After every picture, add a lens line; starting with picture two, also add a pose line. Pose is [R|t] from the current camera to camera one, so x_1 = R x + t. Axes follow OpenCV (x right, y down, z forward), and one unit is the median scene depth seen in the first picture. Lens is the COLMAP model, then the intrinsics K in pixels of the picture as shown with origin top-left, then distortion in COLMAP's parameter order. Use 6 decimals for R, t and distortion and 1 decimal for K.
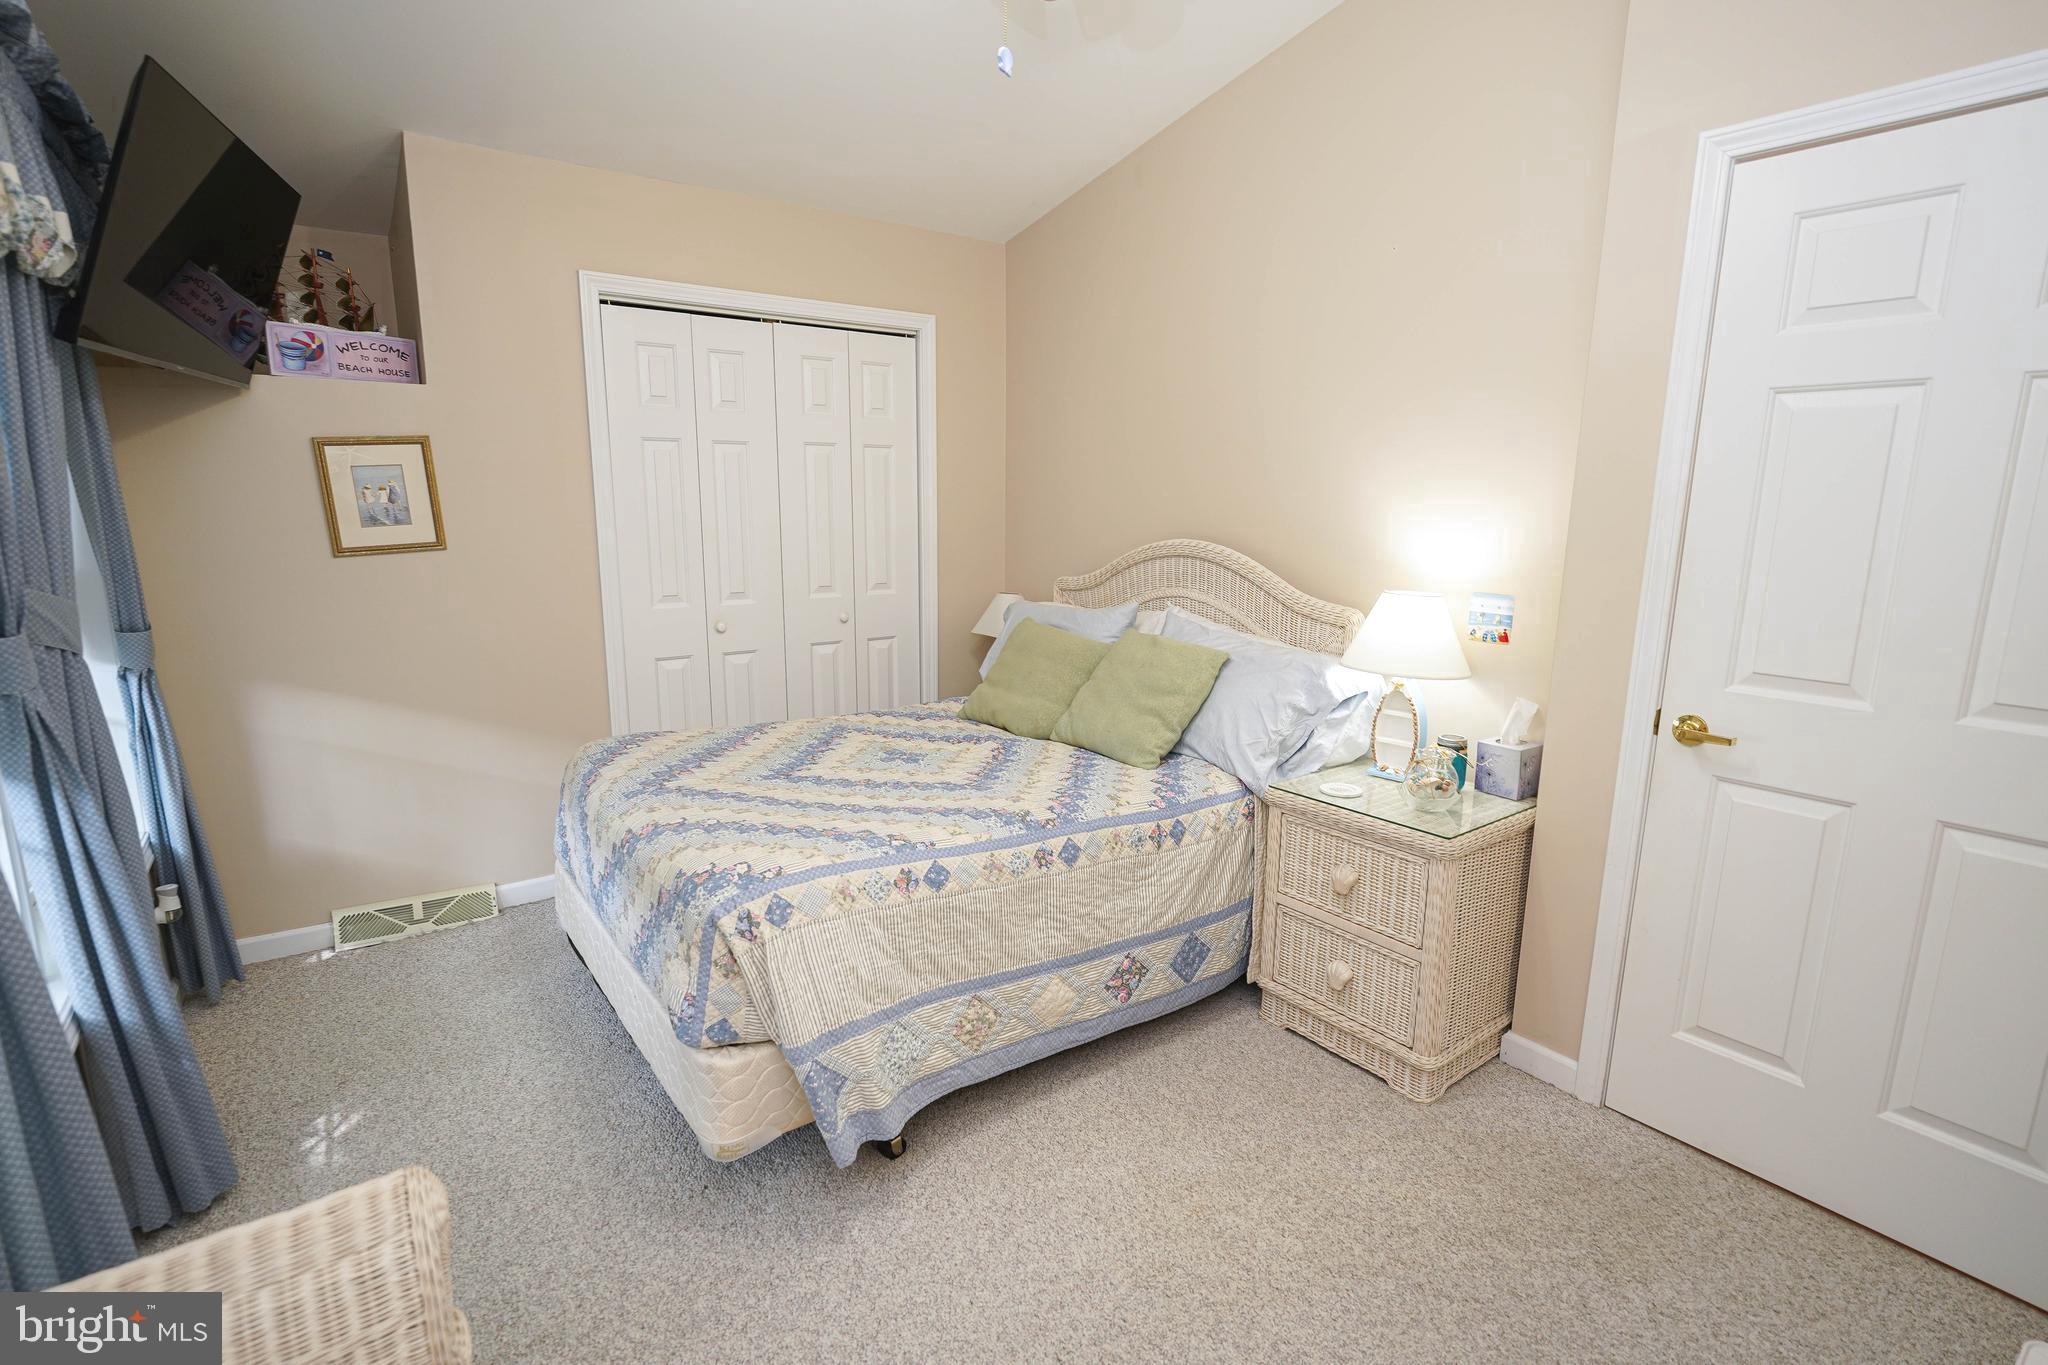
lens RADIAL K [[964.8, 0, 1024.0], [0, 964.8, 682.5], [0, 0, 1]] dist [-0.015357, 0.000684]
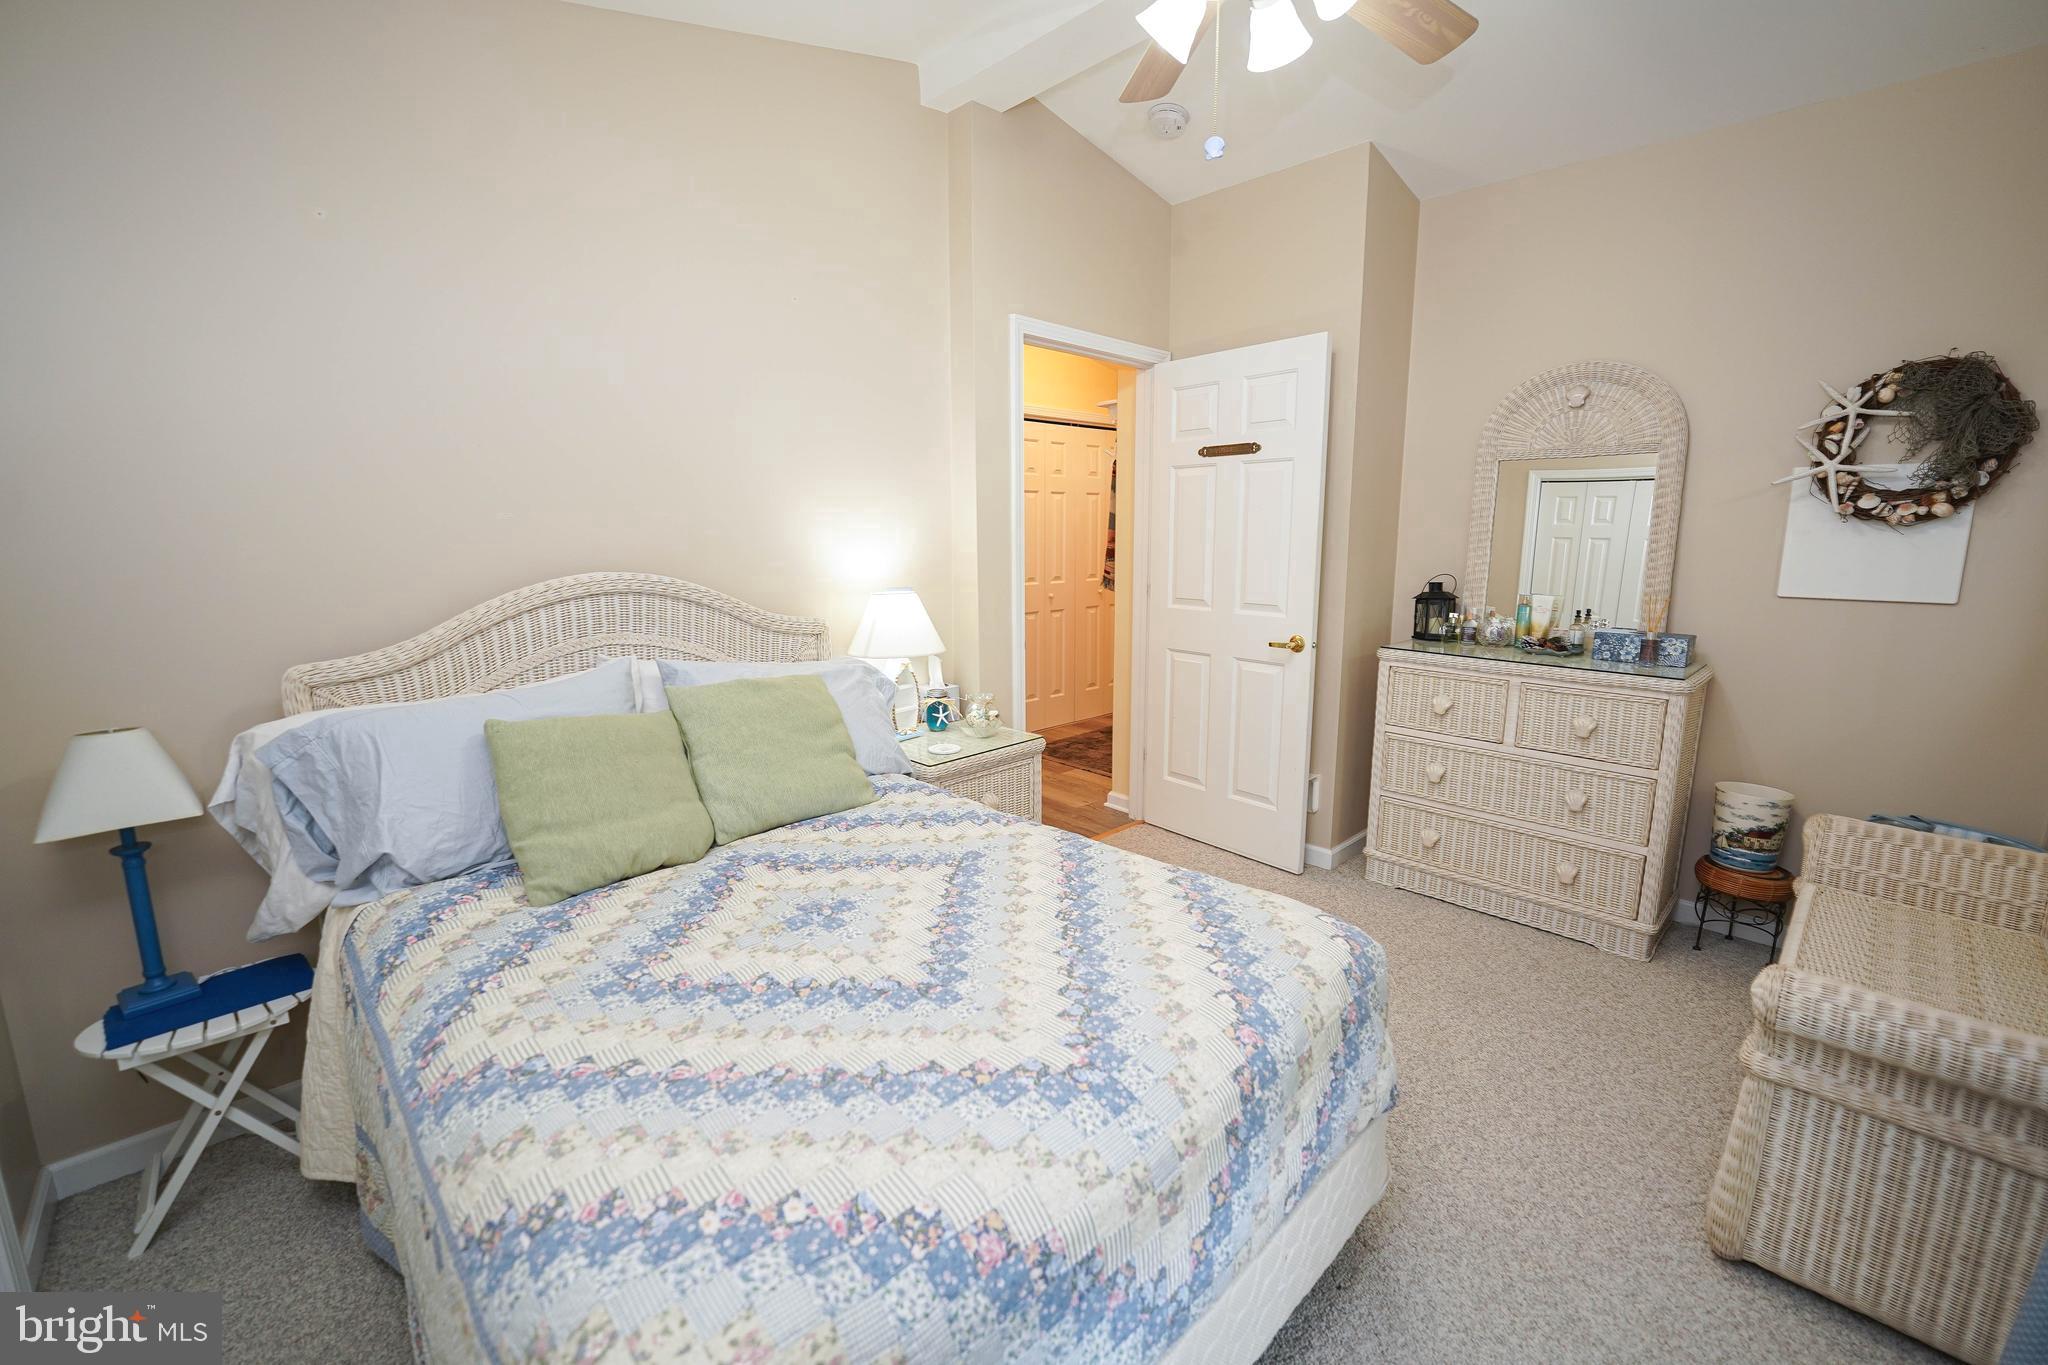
lens RADIAL K [[848.0, 0, 1024.0], [0, 848.0, 682.5], [0, 0, 1]] dist [-0.025266, 0.000021]
pose [[-0.137305, -0.190107, 0.972115, -0.679440], [0.189874, 0.958158, 0.214196, -0.172607], [-0.972160, 0.213990, -0.095464, 0.893662]]
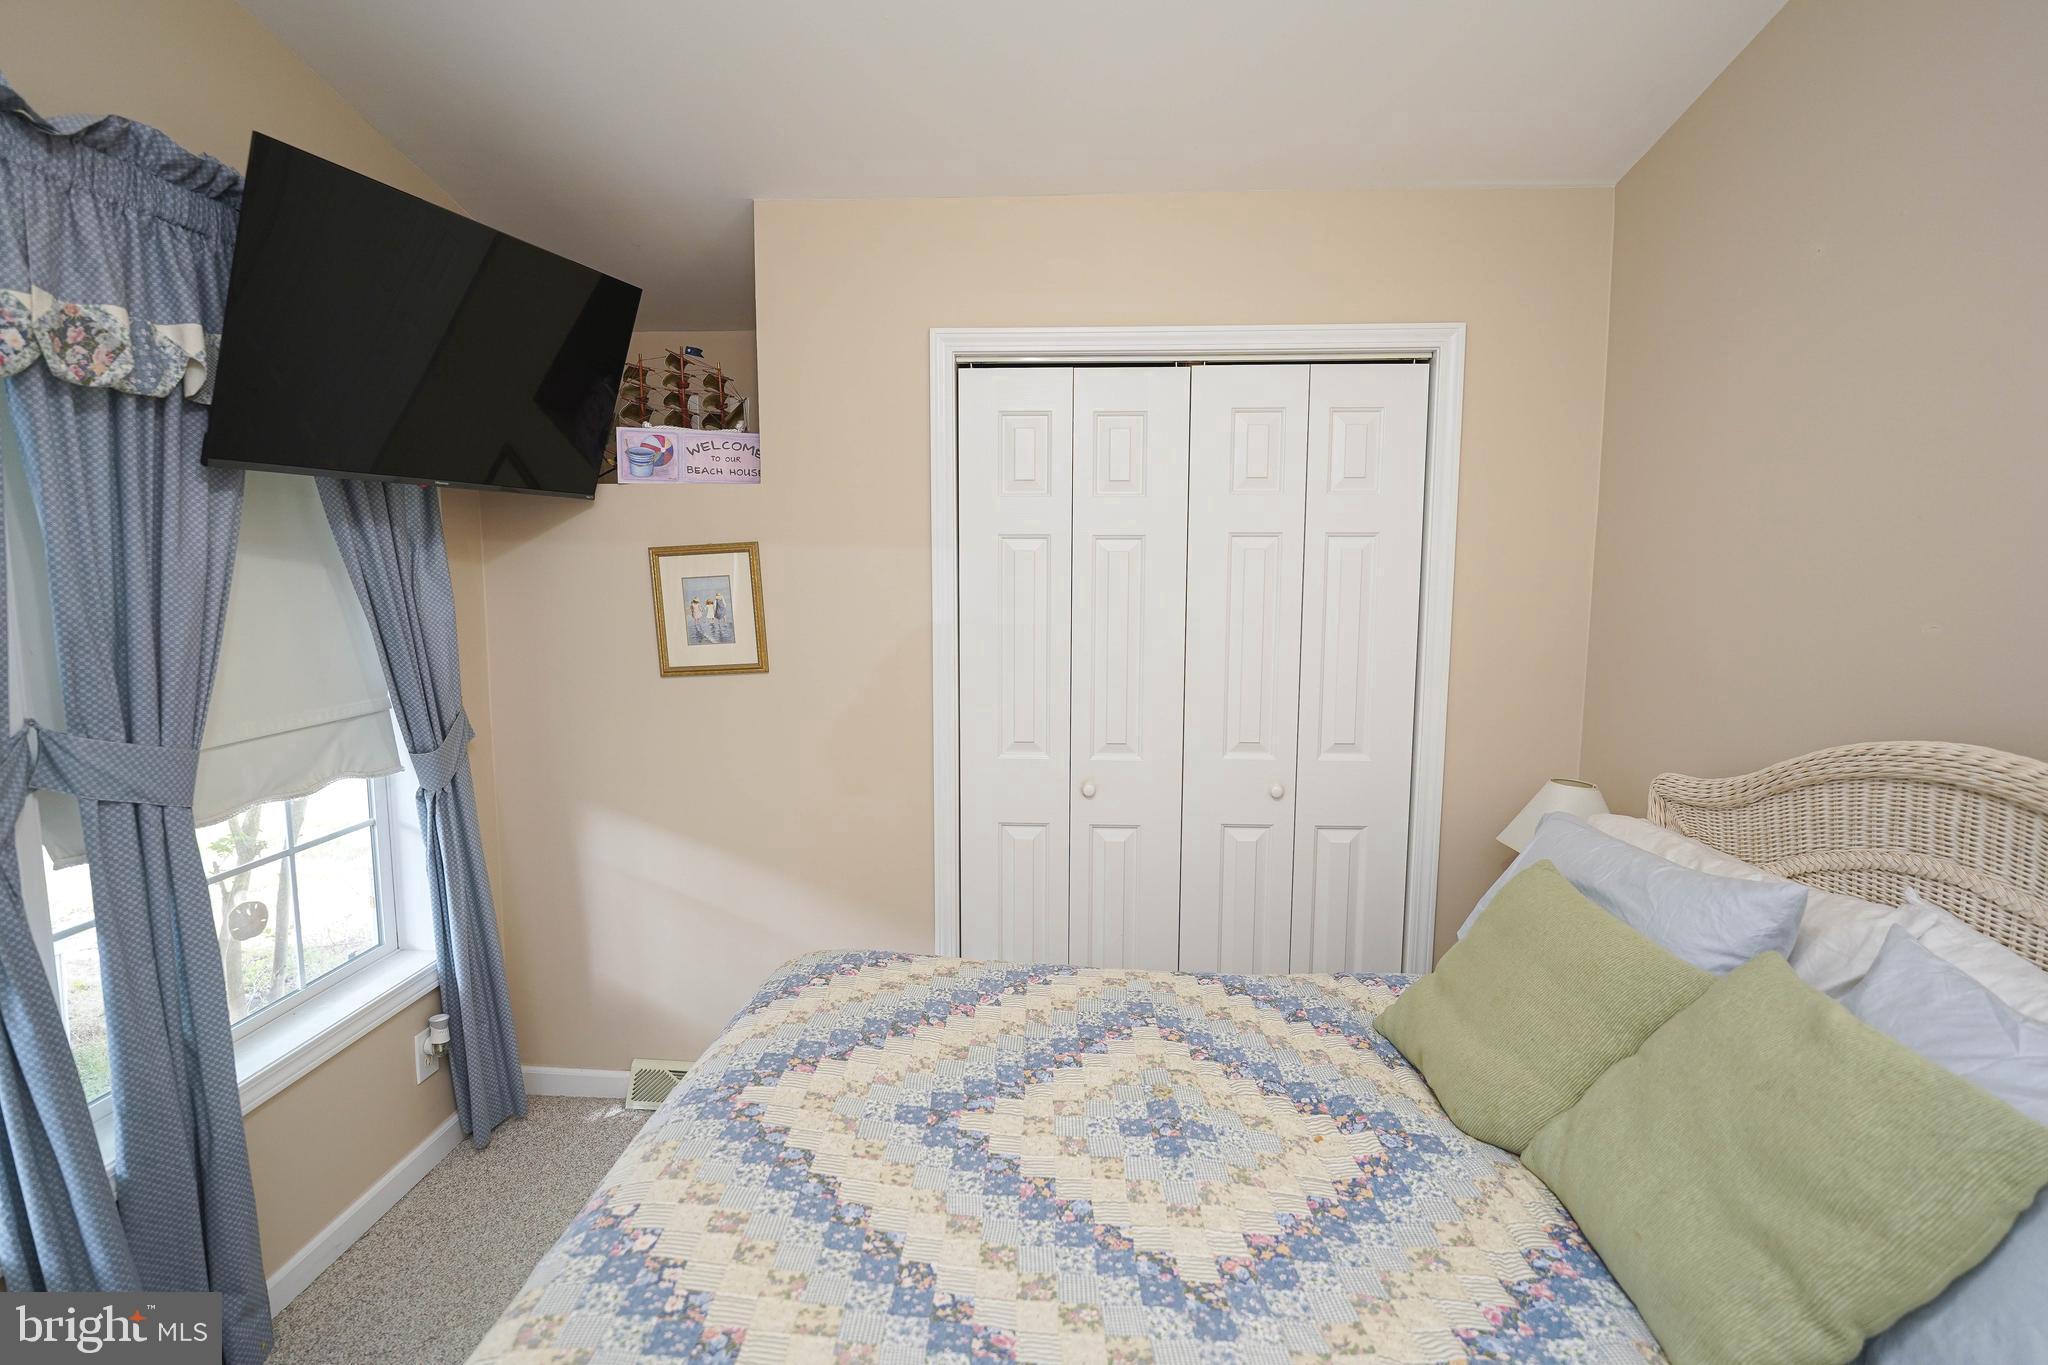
lens RADIAL K [[972.4, 0, 1021.6], [0, 972.4, 682.0], [0, 0, 1]] dist [-0.012956, 0.000544]
pose [[0.776381, 0.065578, -0.626842, 0.128565], [-0.116059, 0.992440, -0.039921, -0.135298], [0.619485, 0.103745, 0.778123, 0.518762]]
